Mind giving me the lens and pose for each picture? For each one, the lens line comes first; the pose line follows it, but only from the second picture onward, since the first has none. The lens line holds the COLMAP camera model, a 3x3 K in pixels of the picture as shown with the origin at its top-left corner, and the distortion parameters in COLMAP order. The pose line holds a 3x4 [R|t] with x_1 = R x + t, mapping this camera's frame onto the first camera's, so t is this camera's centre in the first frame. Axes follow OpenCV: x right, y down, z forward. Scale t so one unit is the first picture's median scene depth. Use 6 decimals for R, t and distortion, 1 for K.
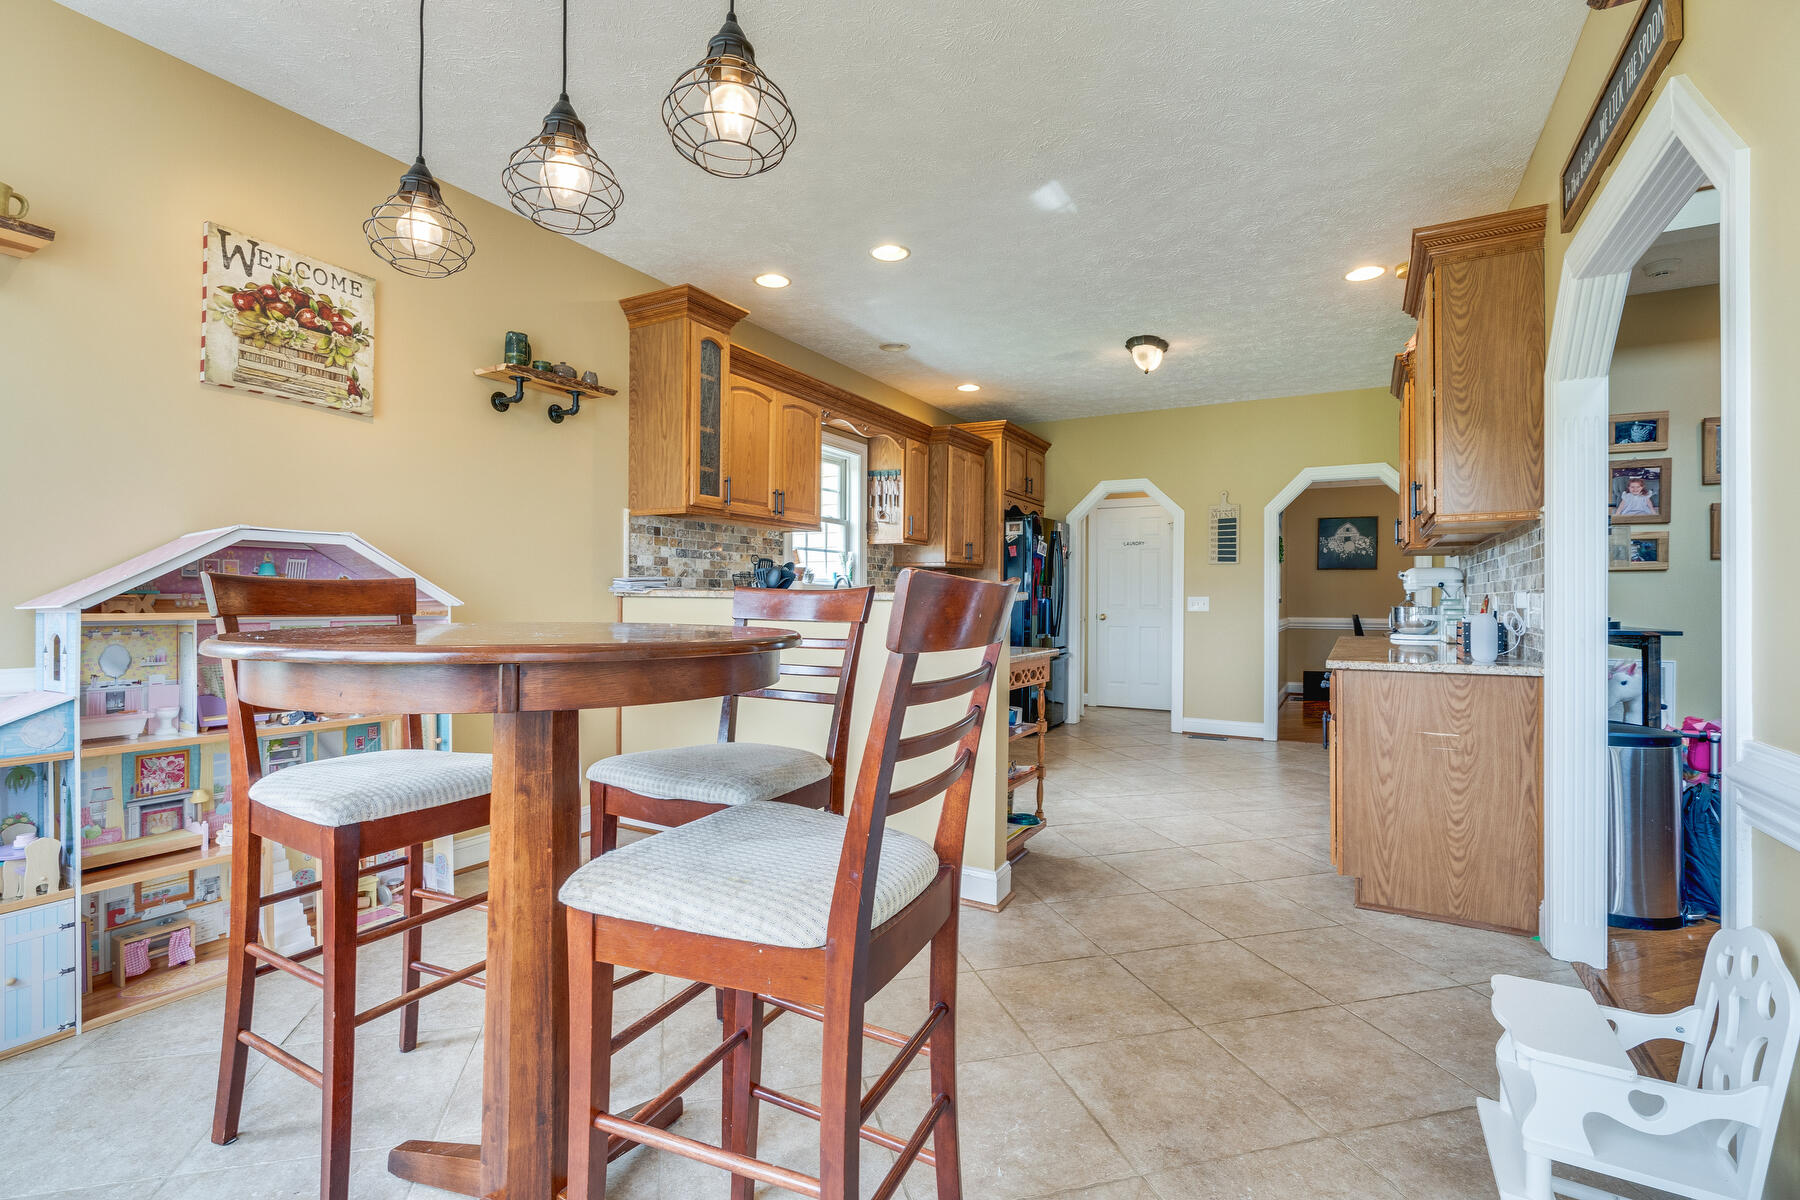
lens RADIAL K [[812.1, 0, 894.6], [0, 812.1, 589.3], [0, 0, 1]] dist [-0.003446, -0.000221]
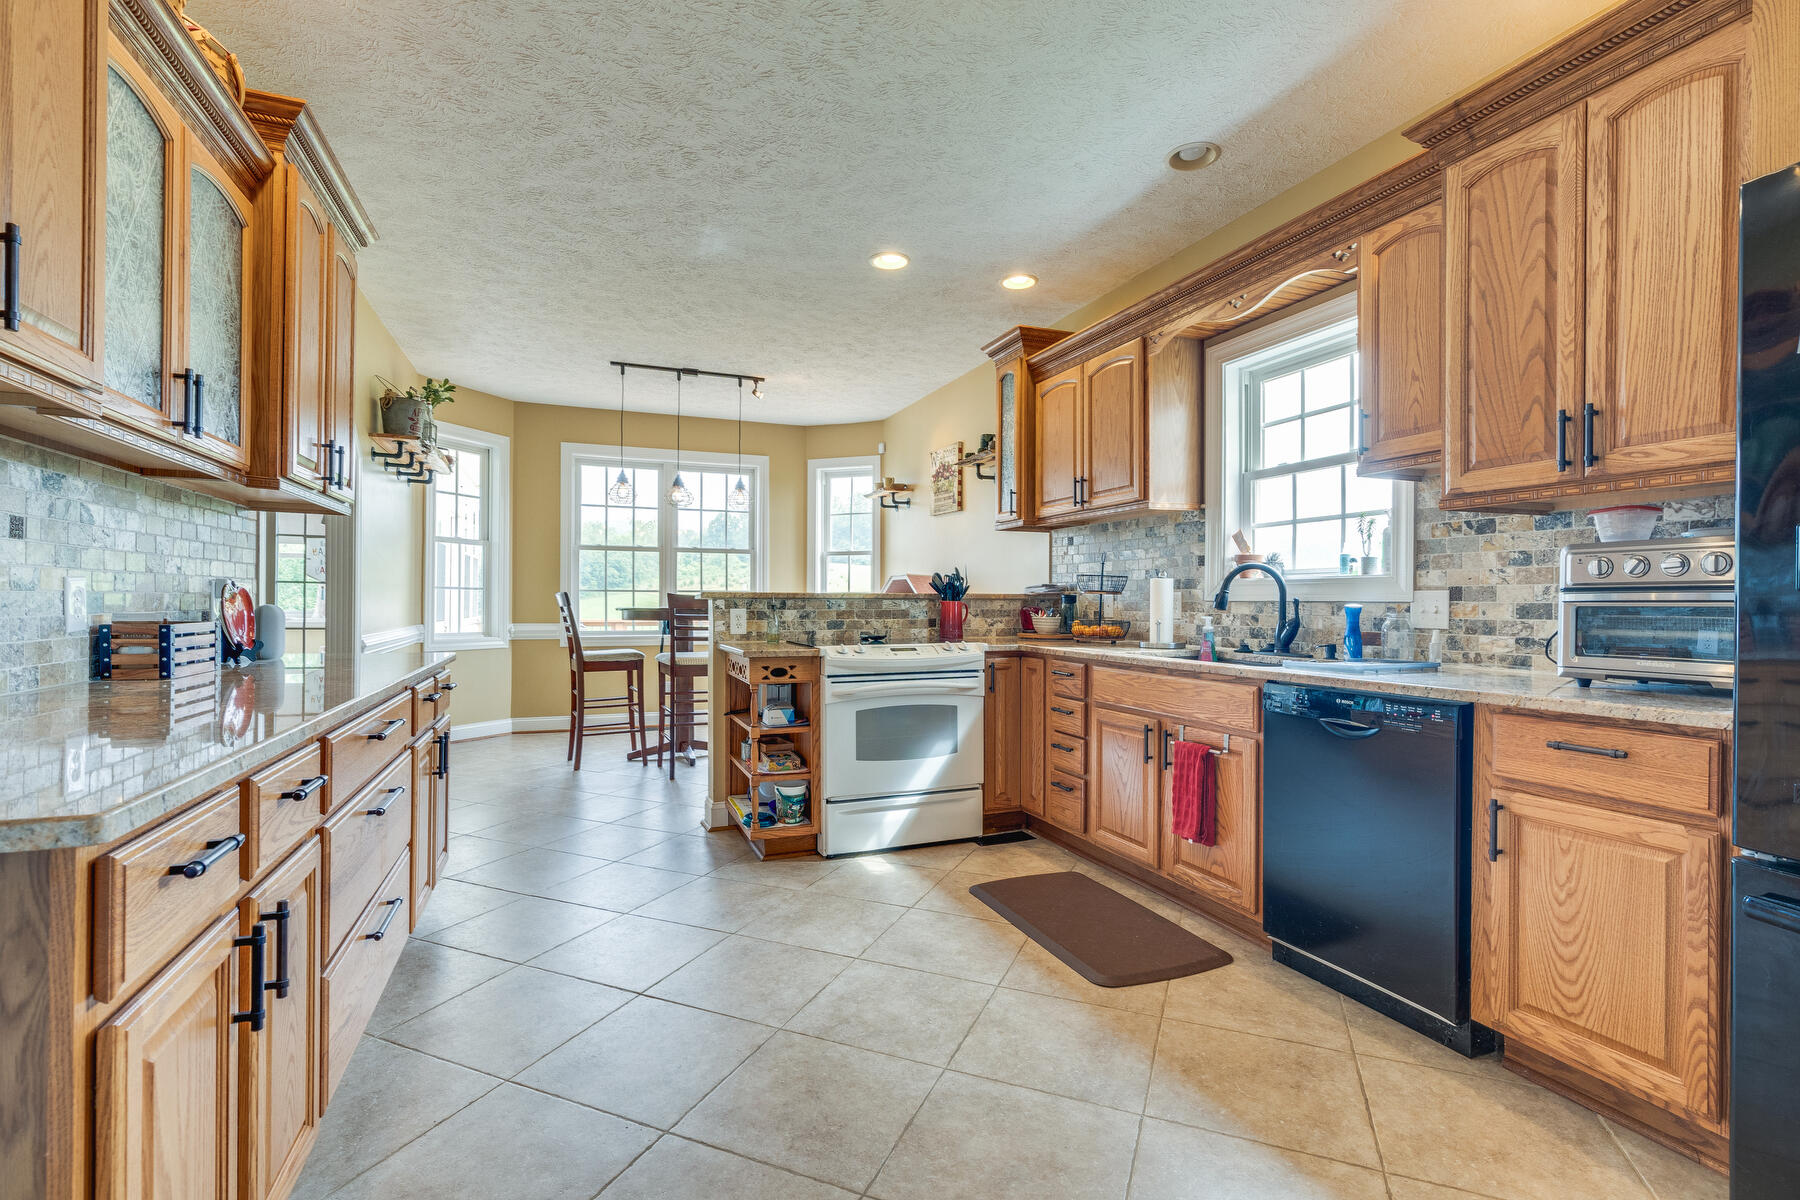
lens RADIAL K [[812.1, 0, 900.9], [0, 812.1, 608.2], [0, 0, 1]] dist [-0.003446, -0.000221]
pose [[-0.614045, -0.007505, -0.789235, 1.081735], [-0.003788, 0.999971, -0.006561, 0.041367], [0.789262, -0.001039, -0.614056, 2.259744]]
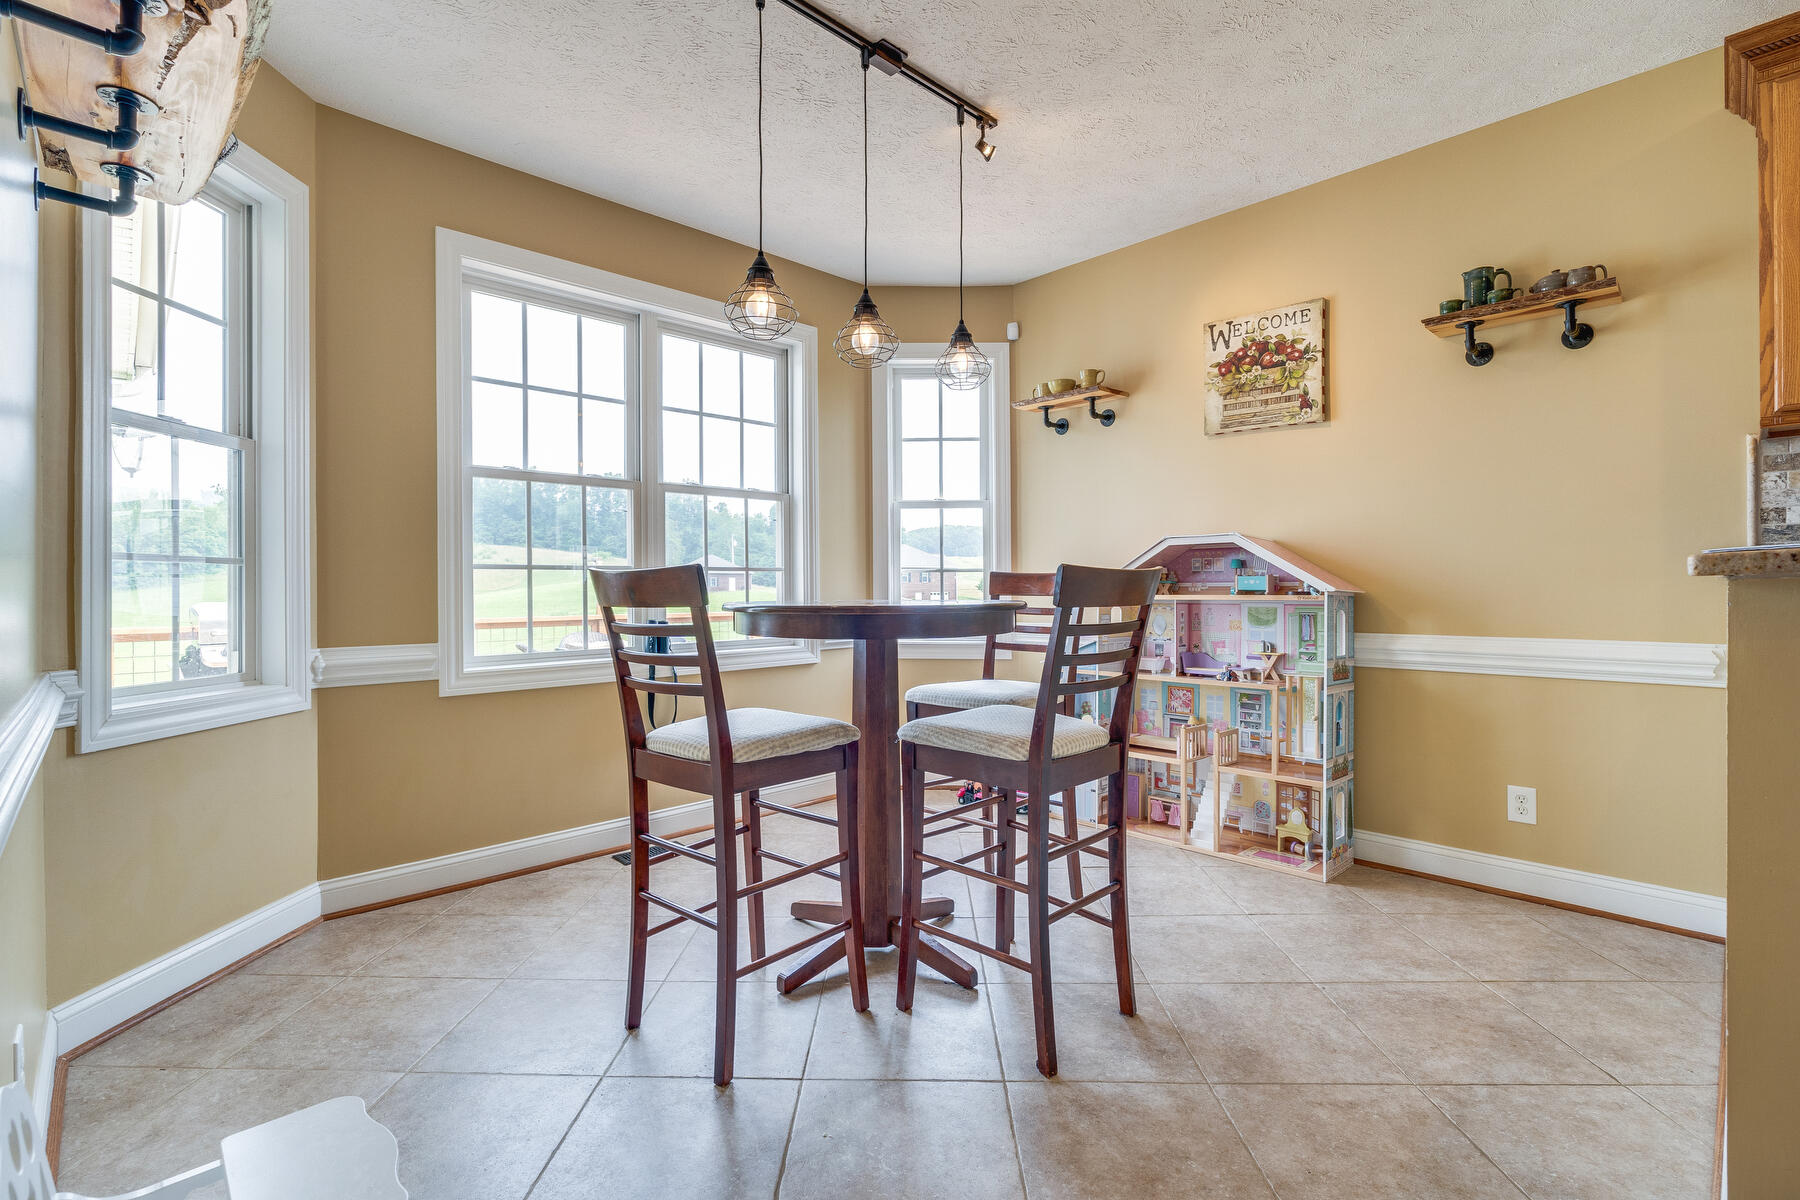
lens RADIAL K [[812.1, 0, 893.5], [0, 812.1, 589.9], [0, 0, 1]] dist [-0.003446, -0.000221]
pose [[-0.275329, -0.005949, -0.961332, 0.629941], [0.012493, 0.999874, -0.009766, 0.023190], [0.961269, -0.014699, -0.275220, 0.787884]]
